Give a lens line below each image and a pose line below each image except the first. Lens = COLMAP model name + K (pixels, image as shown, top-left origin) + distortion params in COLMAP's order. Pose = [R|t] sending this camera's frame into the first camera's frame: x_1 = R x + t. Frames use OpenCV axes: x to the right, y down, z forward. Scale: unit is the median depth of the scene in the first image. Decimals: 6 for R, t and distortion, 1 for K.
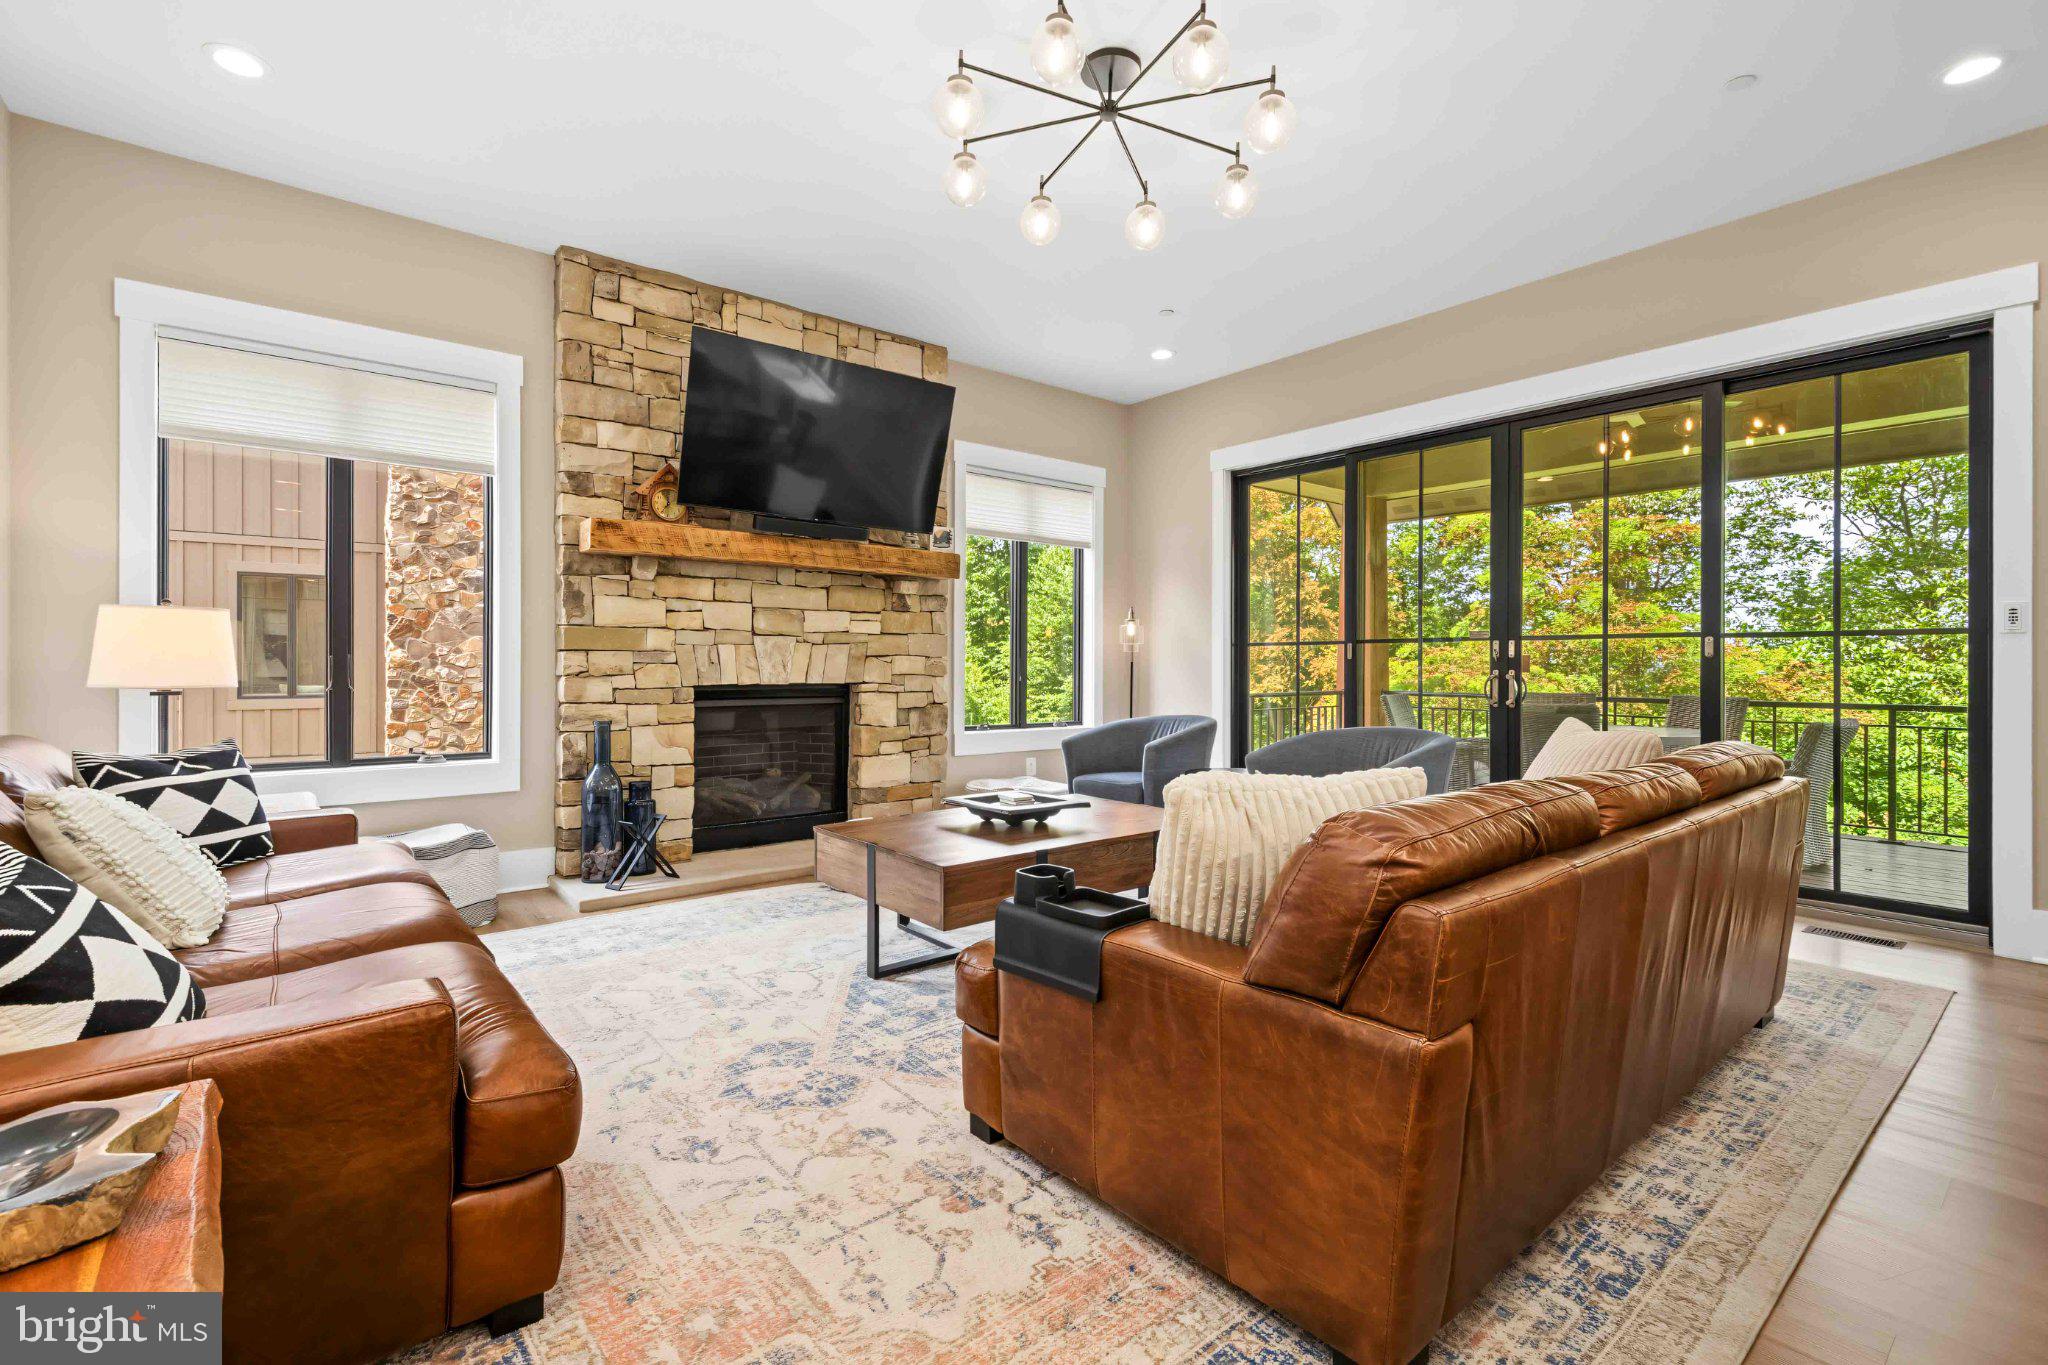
lens RADIAL K [[904.5, 0, 1005.2], [0, 904.5, 667.4], [0, 0, 1]] dist [0.020556, -0.006370]
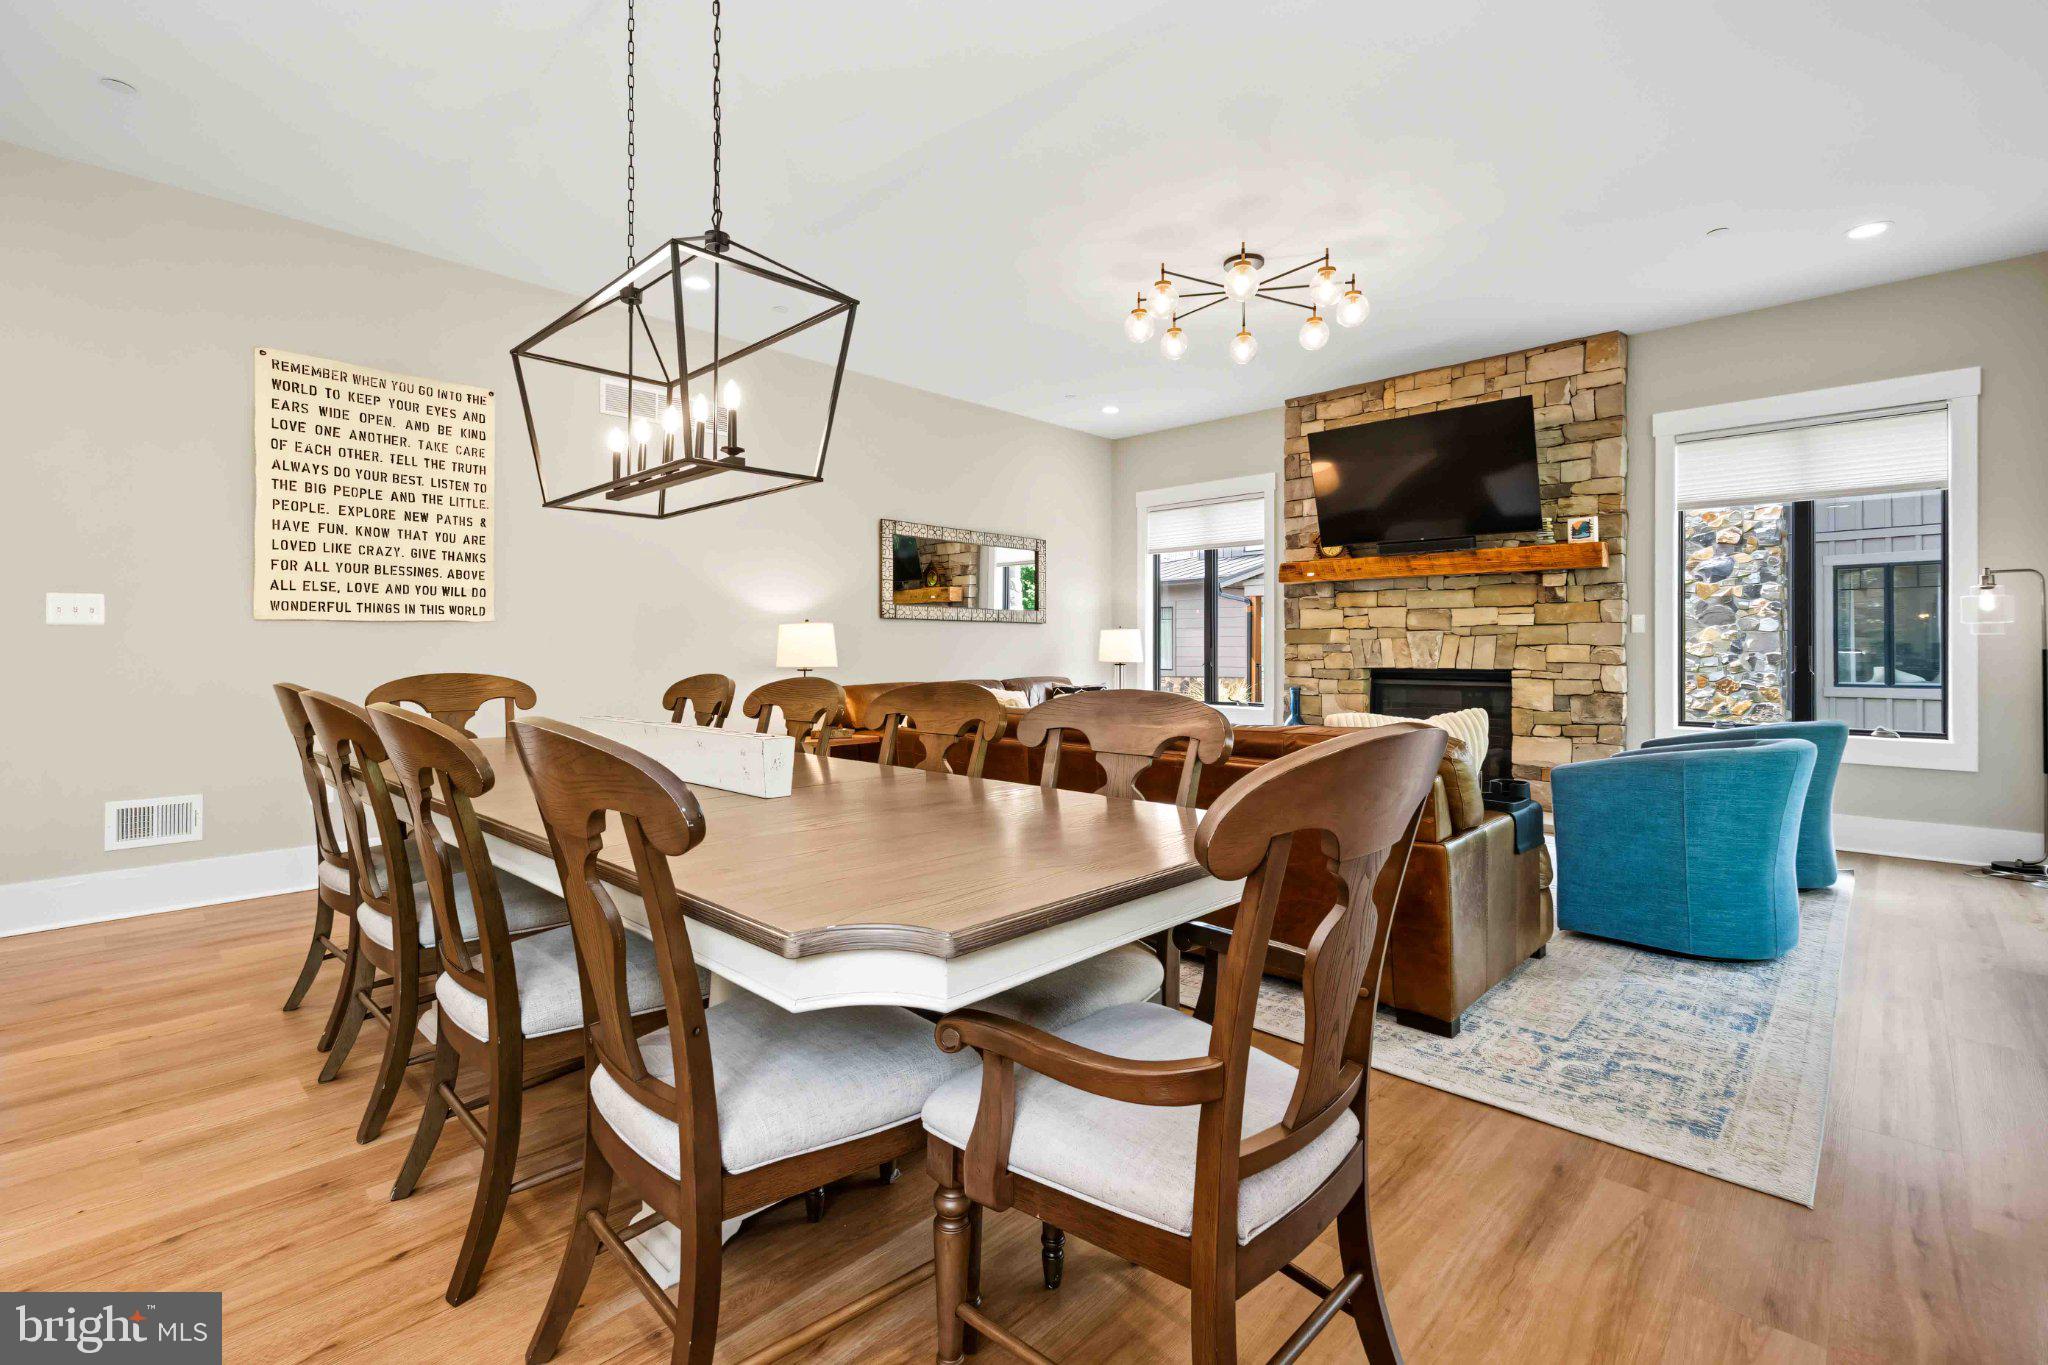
lens RADIAL K [[907.5, 0, 1002.6], [0, 907.5, 654.7], [0, 0, 1]] dist [0.016562, -0.007010]
pose [[0.117991, 0.002001, -0.993013, 0.980890], [-0.004758, 0.999988, 0.001450, 0.000096], [0.993003, 0.004553, 0.117999, 0.263385]]
